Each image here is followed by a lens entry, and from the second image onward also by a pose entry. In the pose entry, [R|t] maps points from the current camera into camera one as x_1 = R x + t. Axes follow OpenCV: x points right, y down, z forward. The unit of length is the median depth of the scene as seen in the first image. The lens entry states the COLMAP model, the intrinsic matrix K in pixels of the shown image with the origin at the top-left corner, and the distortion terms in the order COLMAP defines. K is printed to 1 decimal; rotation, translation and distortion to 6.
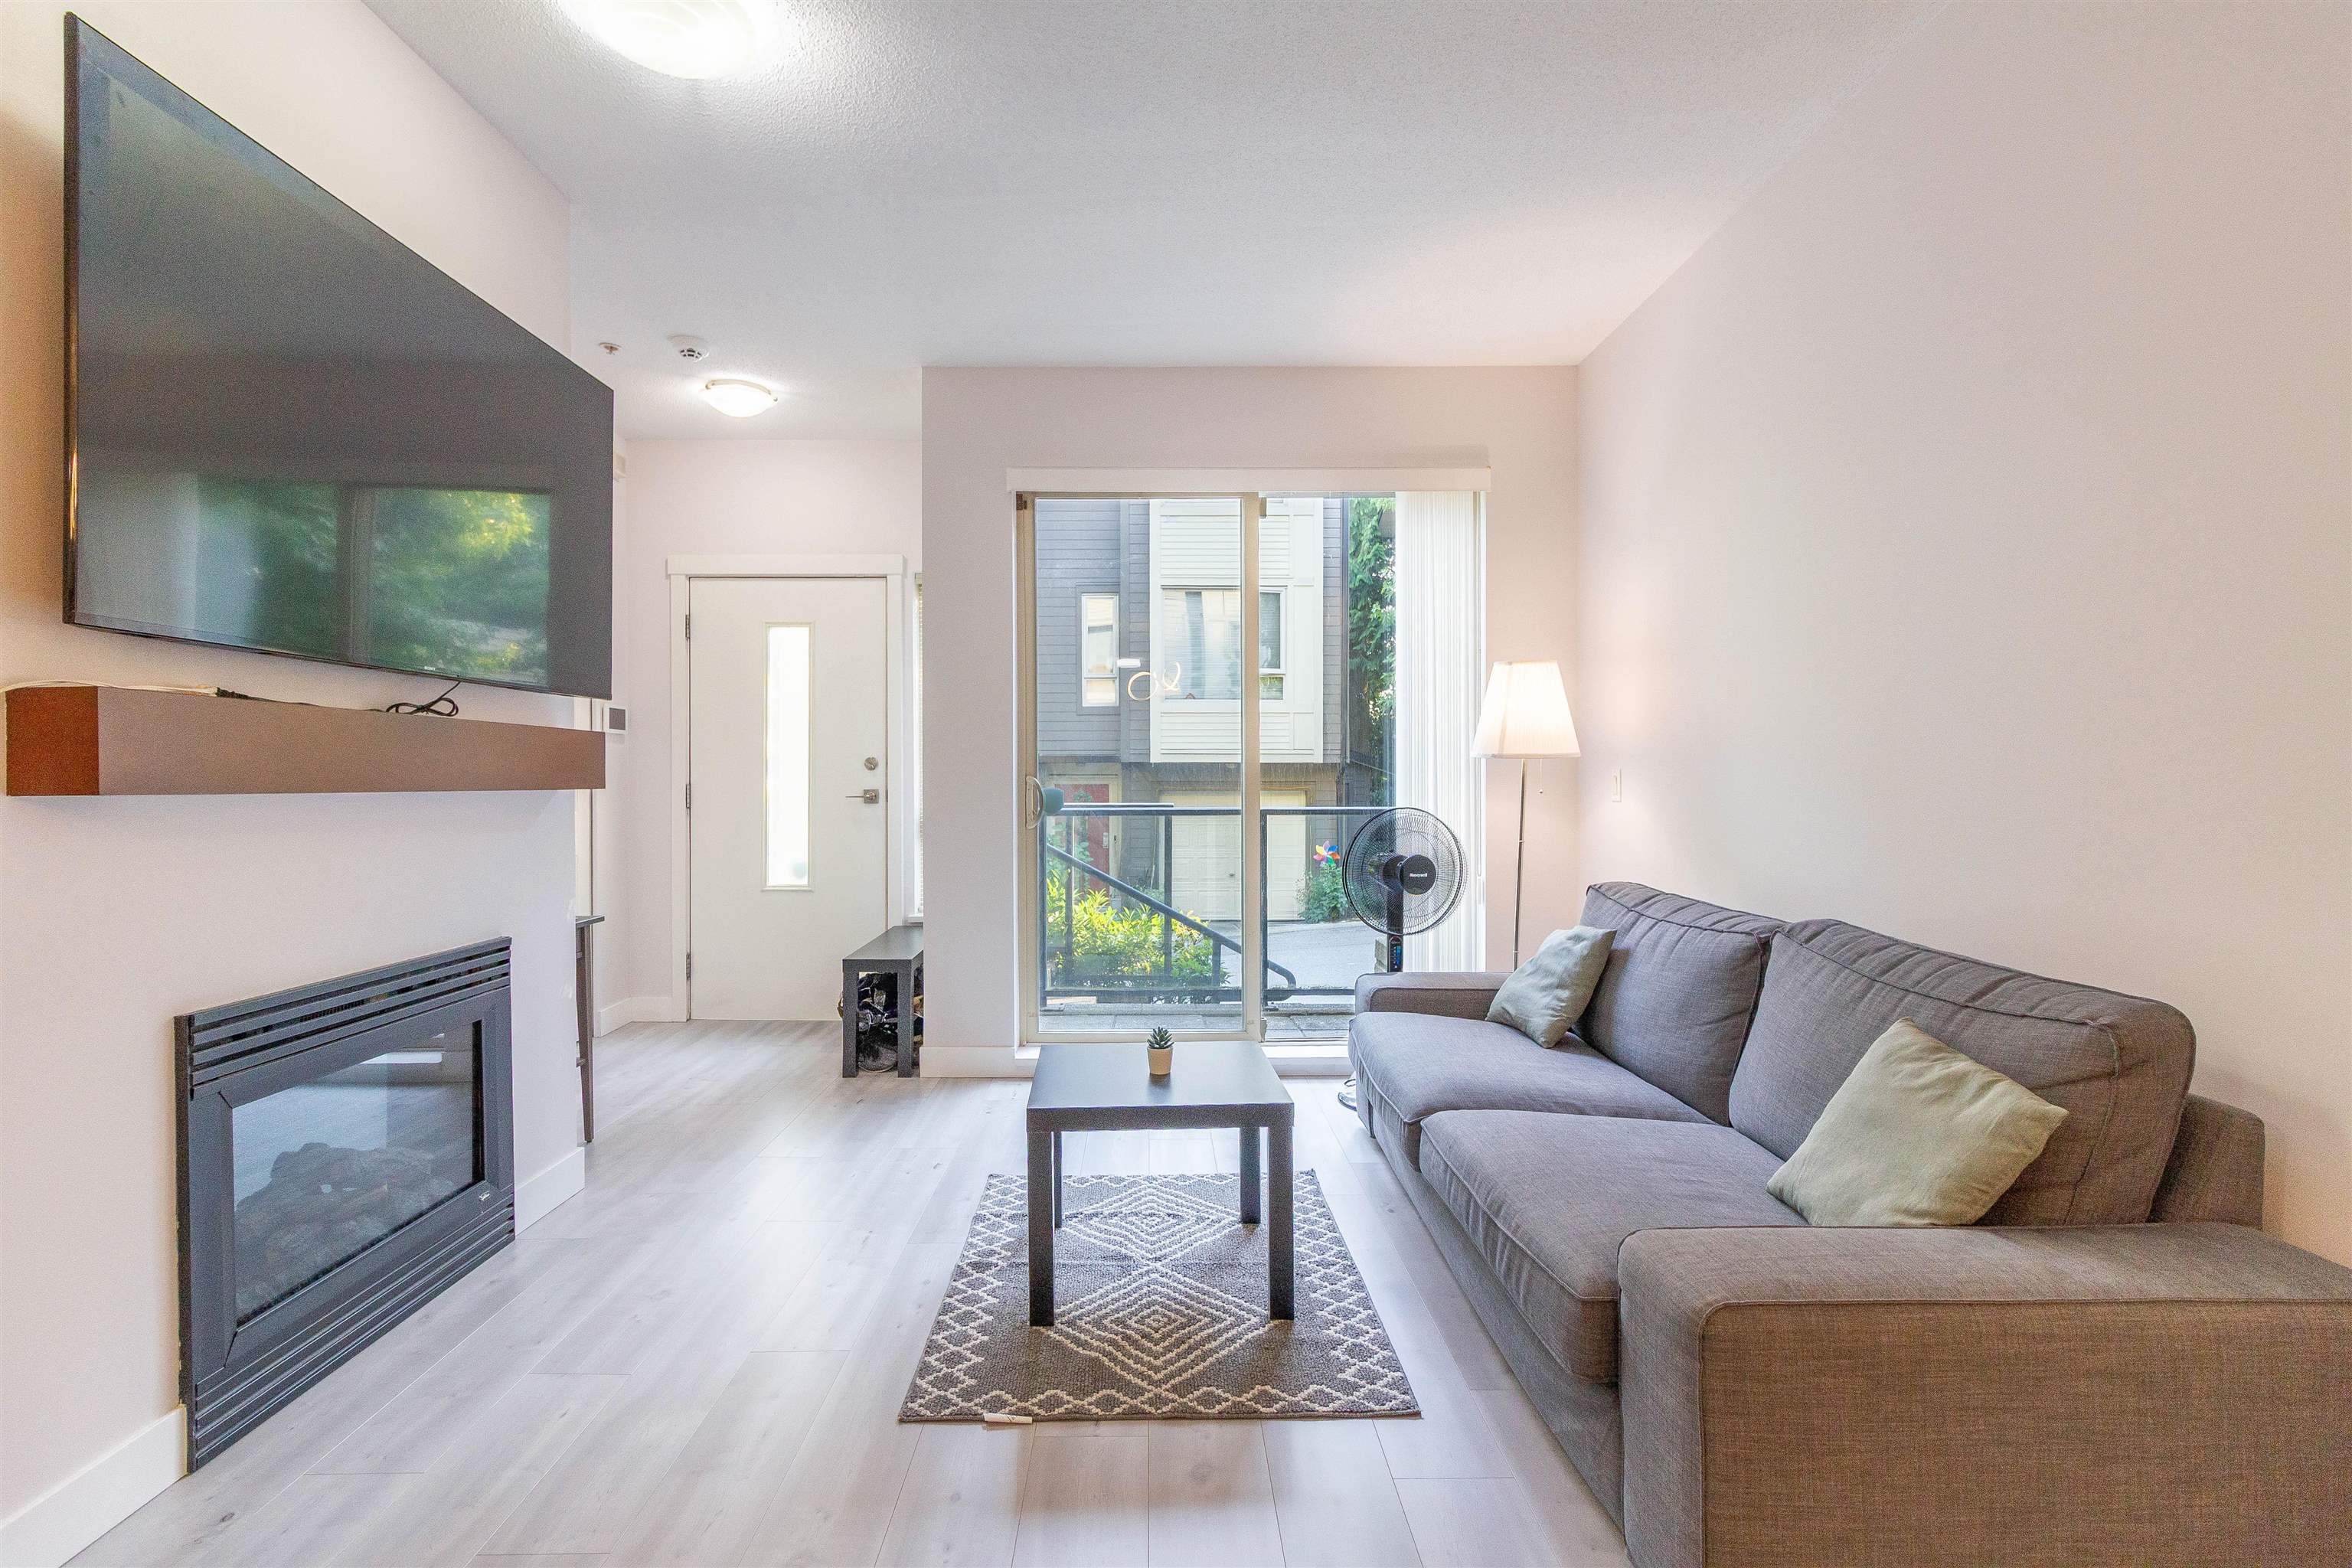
lens RADIAL K [[1121.4, 0, 1174.7], [0, 1121.4, 771.0], [0, 0, 1]] dist [0.000803, 0.000380]
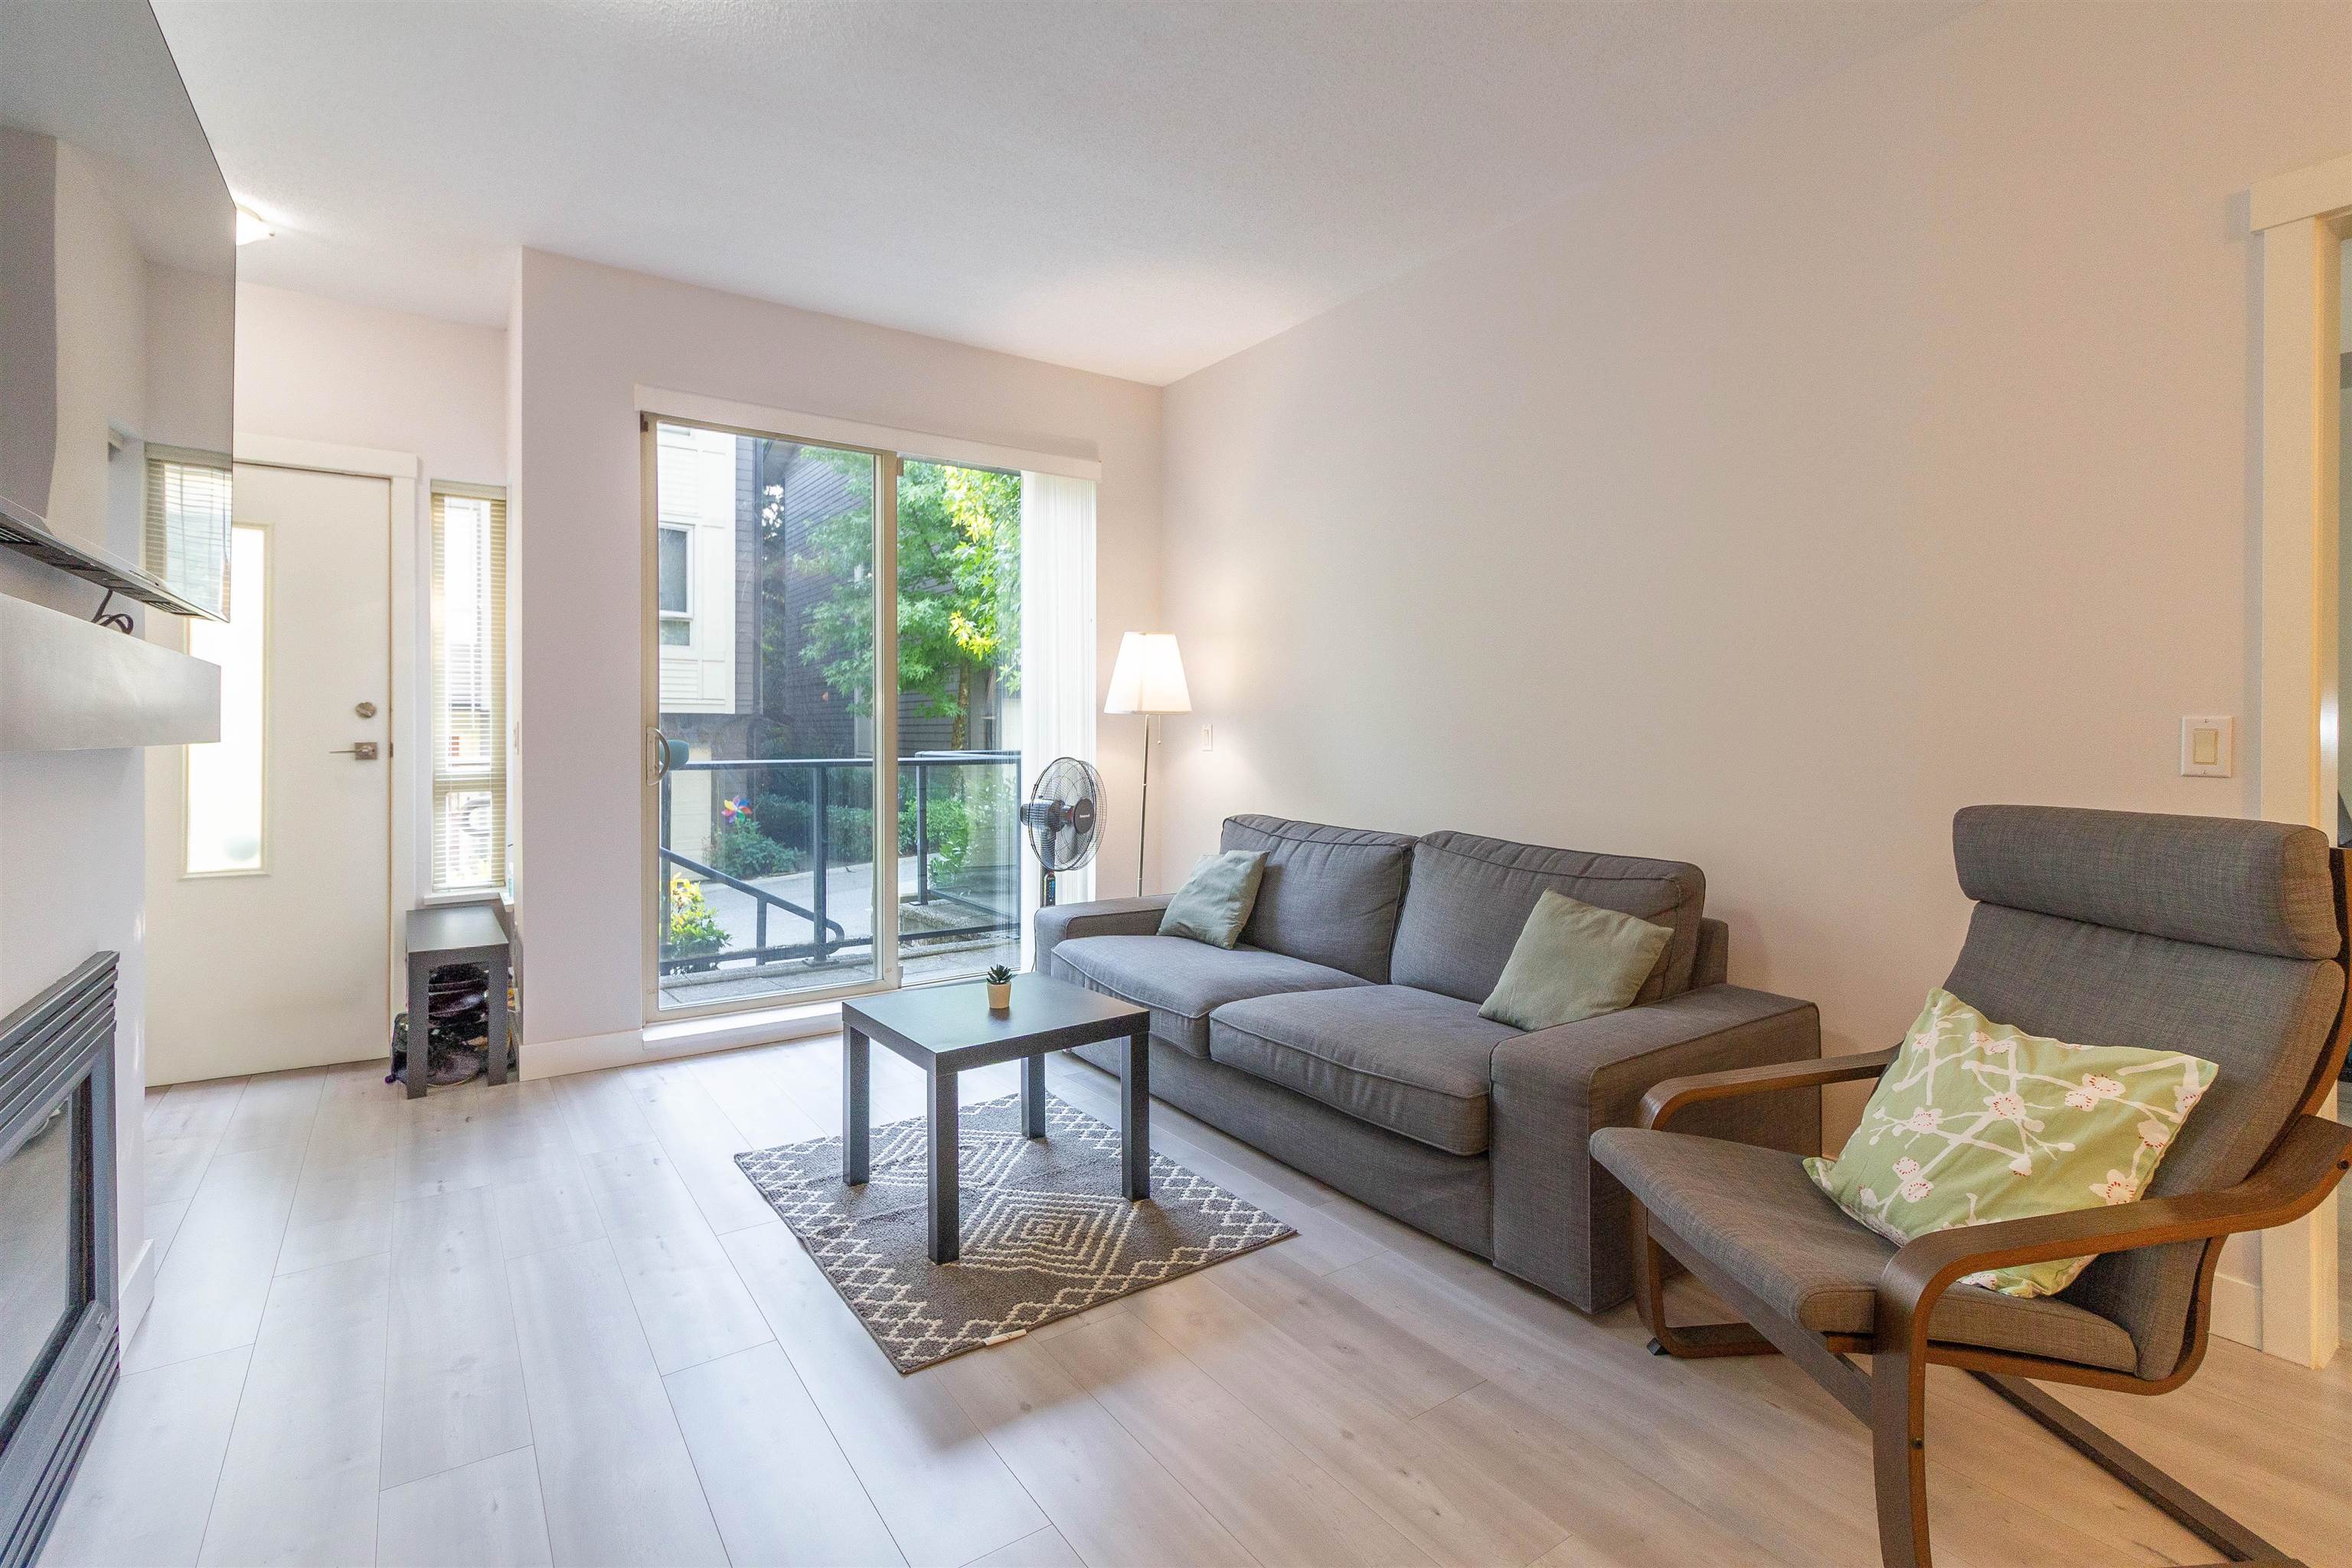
lens RADIAL K [[1171.6, 0, 1070.7], [0, 1171.6, 716.9], [0, 0, 1]] dist [-0.001331, 0.000623]
pose [[0.814367, 0.010643, 0.580253, -0.589606], [-0.007719, 0.999942, -0.007507, 0.001260], [-0.580299, 0.001635, 0.814402, 0.051991]]
